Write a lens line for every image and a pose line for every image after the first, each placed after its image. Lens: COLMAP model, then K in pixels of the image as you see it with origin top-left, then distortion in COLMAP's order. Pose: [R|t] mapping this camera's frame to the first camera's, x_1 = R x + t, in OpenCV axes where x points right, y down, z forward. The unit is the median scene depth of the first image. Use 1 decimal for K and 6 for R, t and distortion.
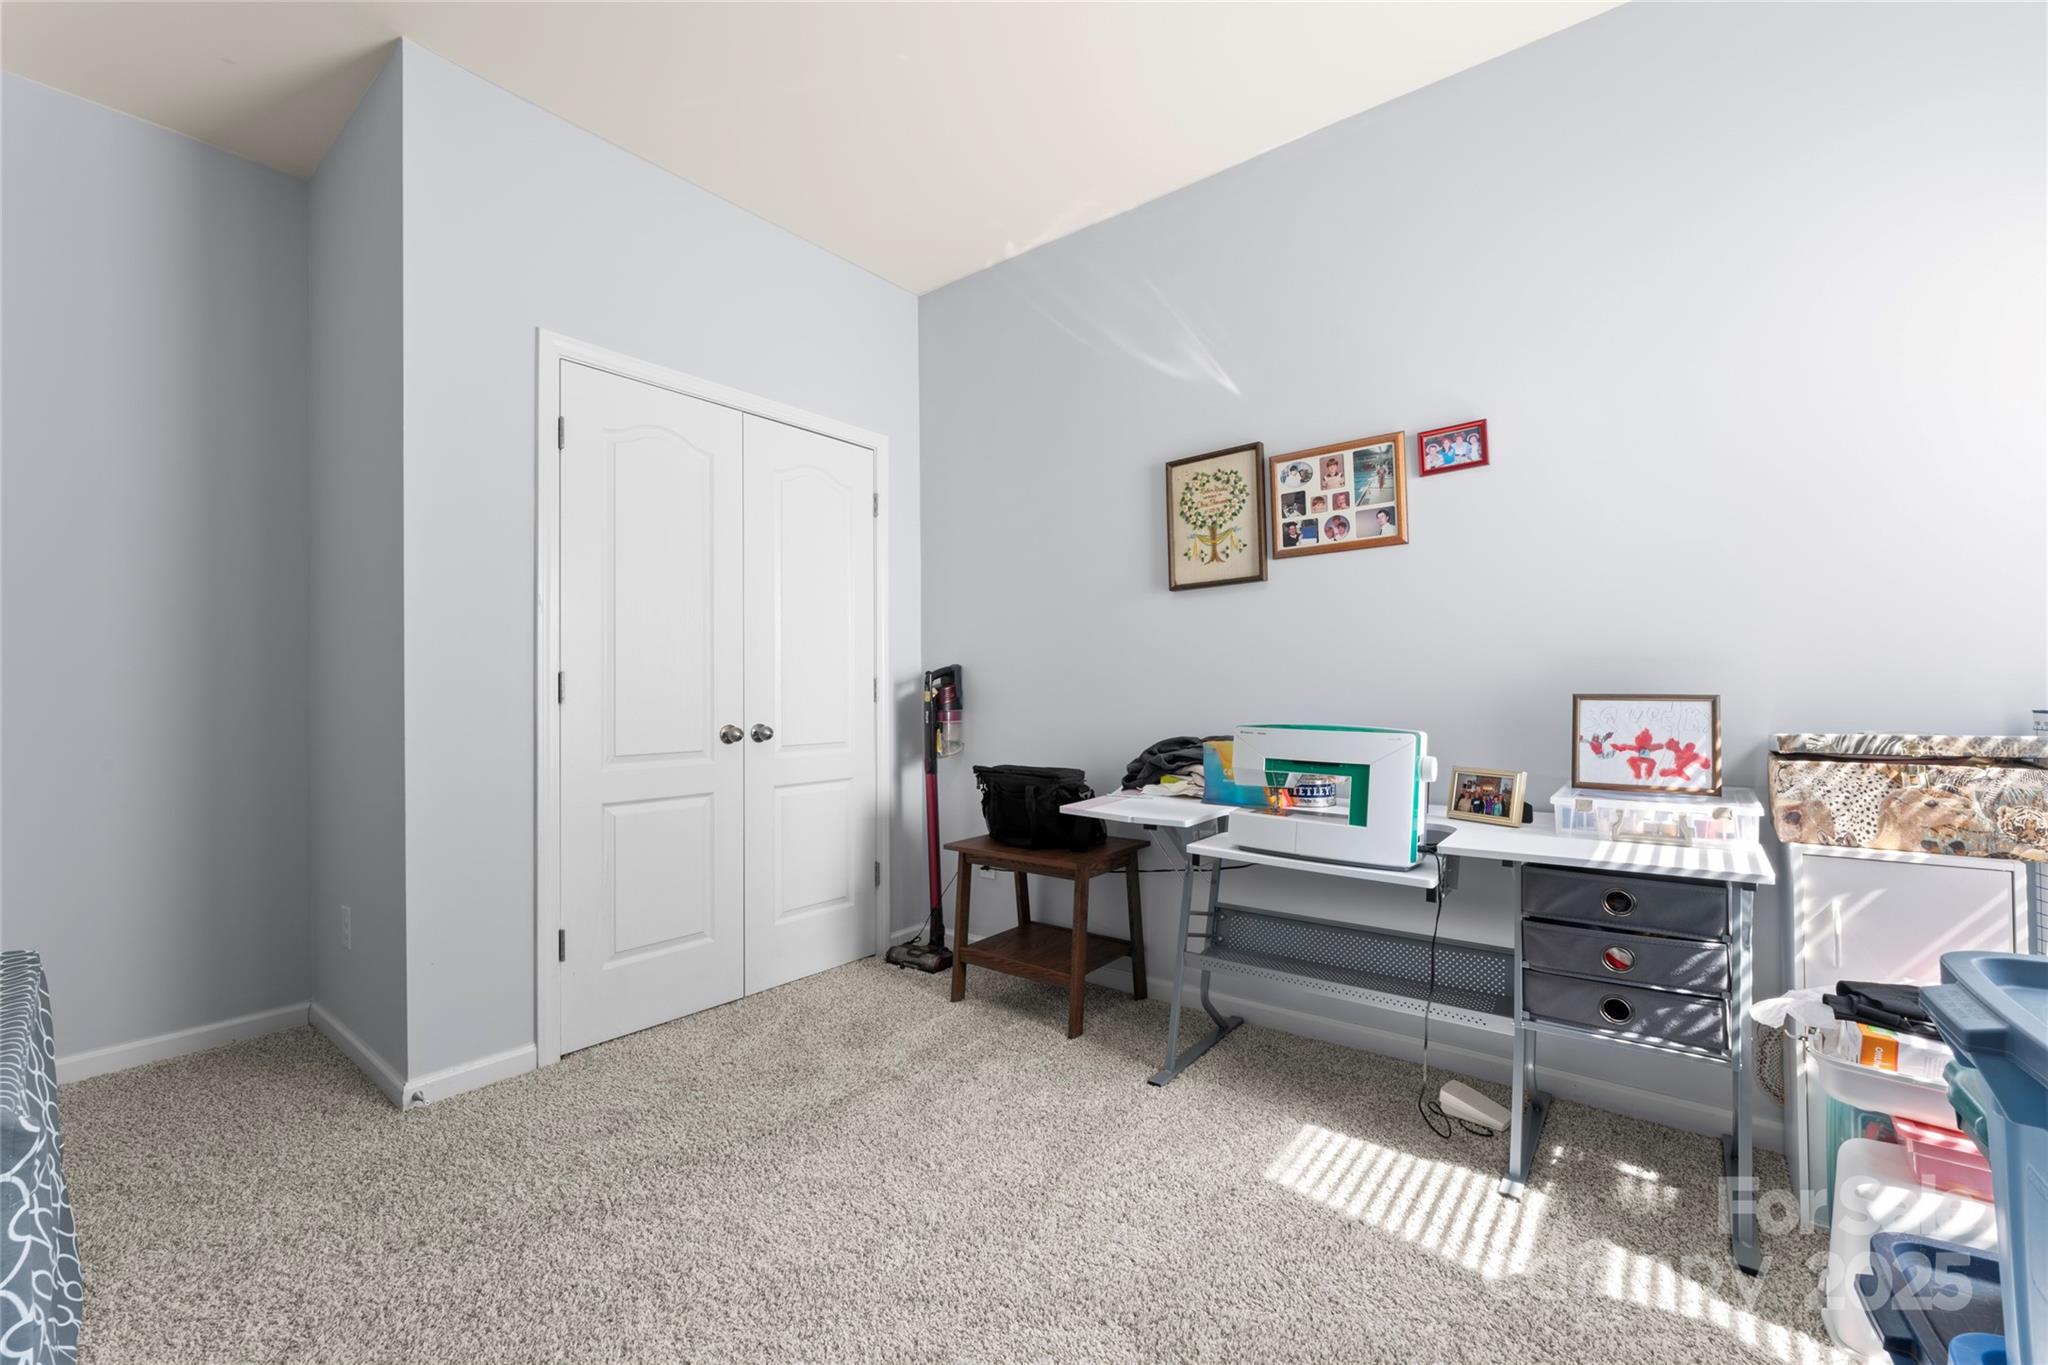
lens RADIAL K [[852.1, 0, 1020.8], [0, 852.1, 685.5], [0, 0, 1]] dist [-0.001377, 0.000268]
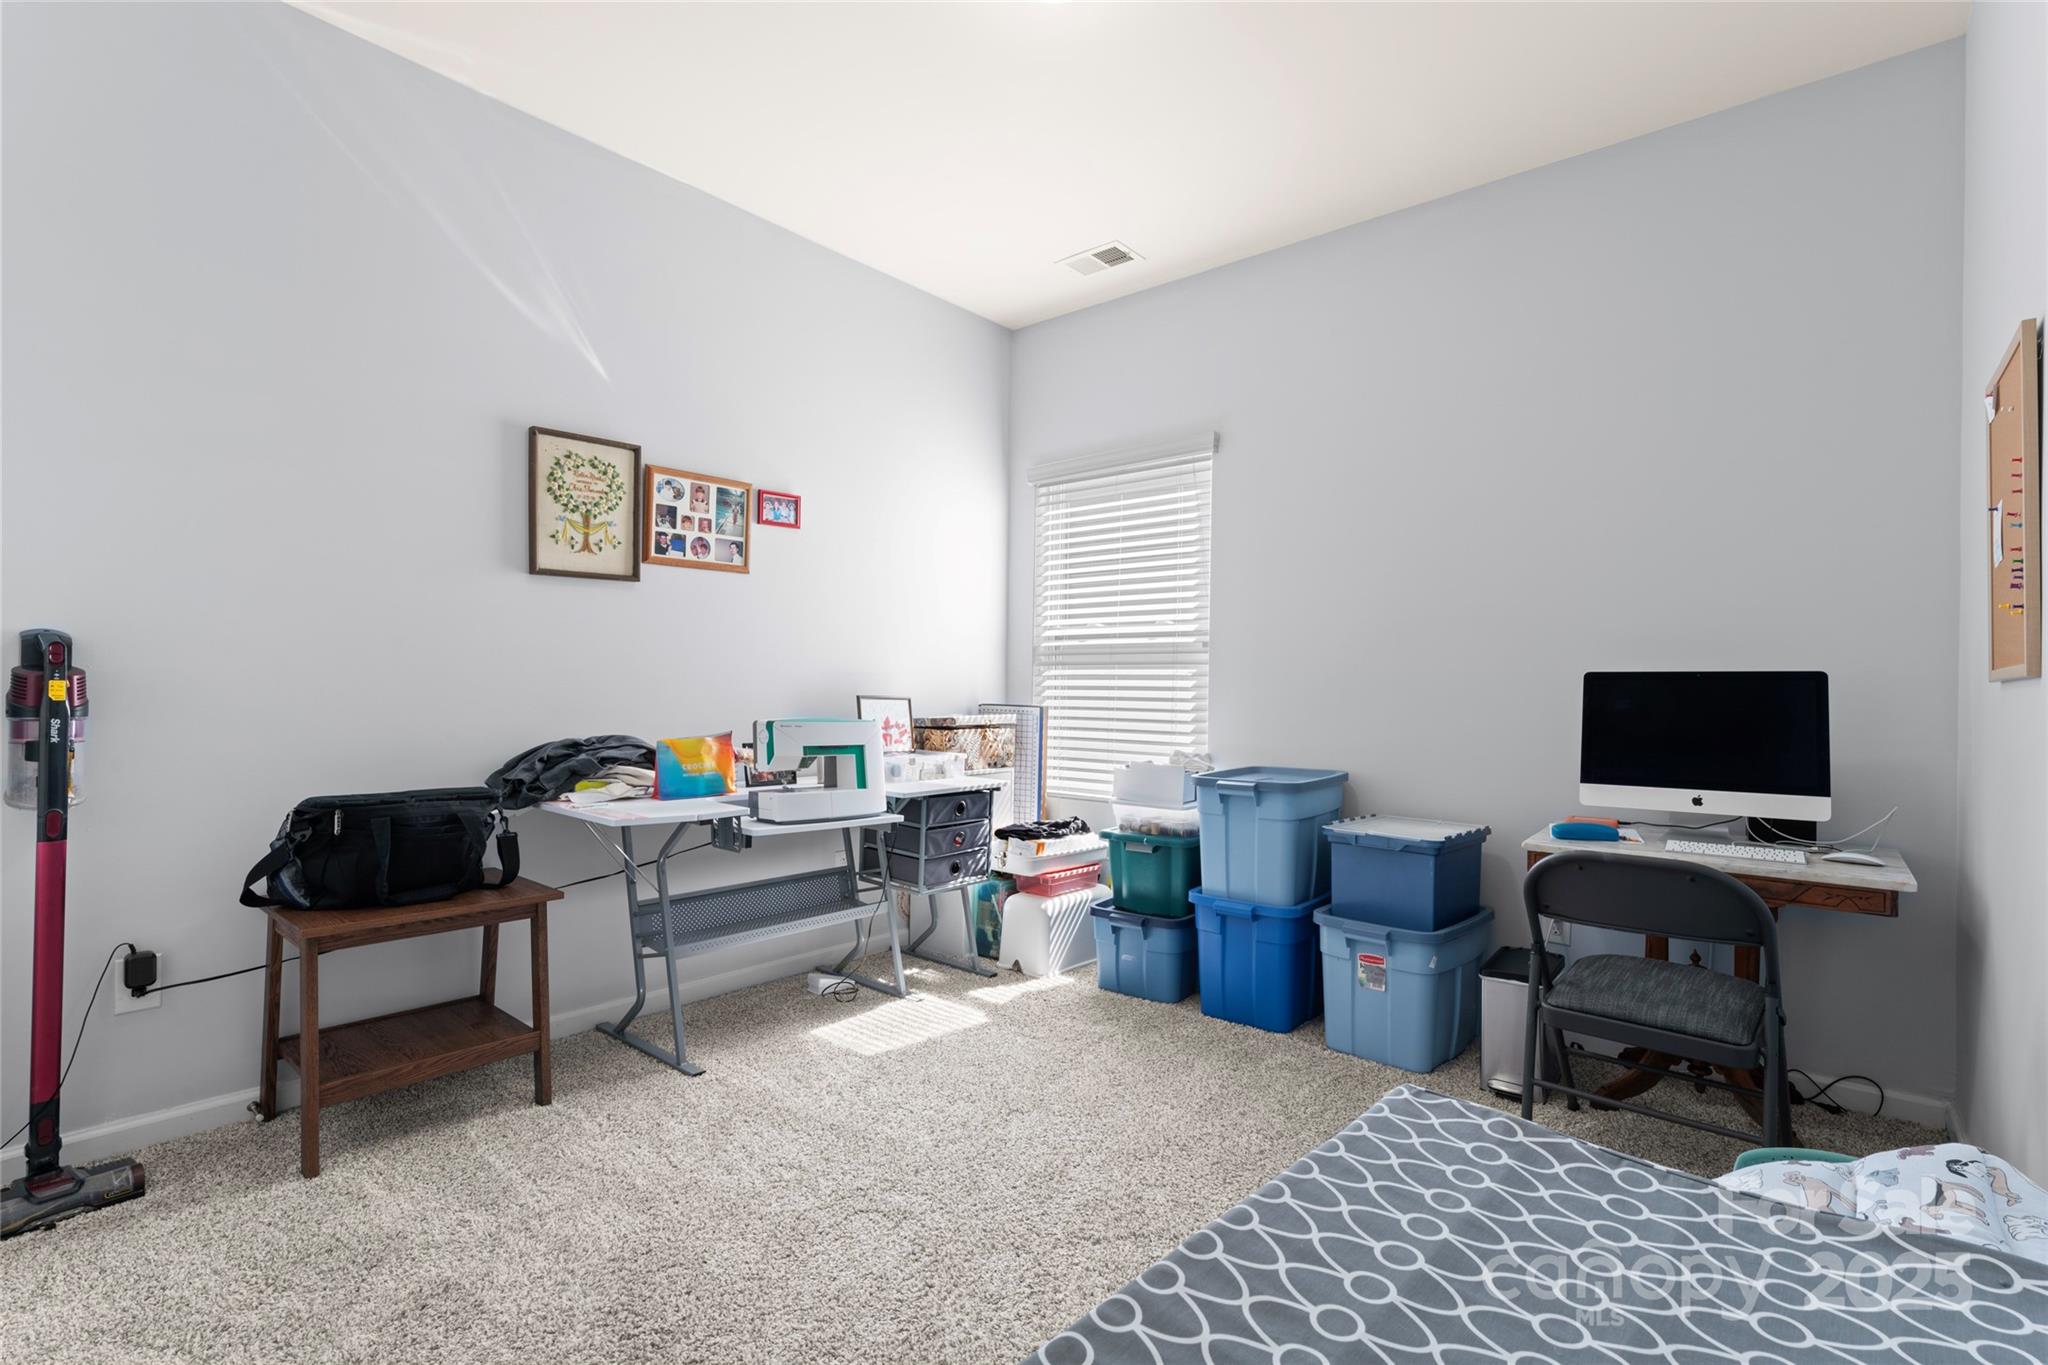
lens RADIAL K [[930.2, 0, 1024.1], [0, 930.2, 687.8], [0, 0, 1]] dist [-0.004022, 0.000820]
pose [[0.034270, 0.012872, 0.999330, -0.839690], [-0.019175, 0.999741, -0.012219, 0.008879], [-0.999229, -0.018743, 0.034507, 0.511943]]
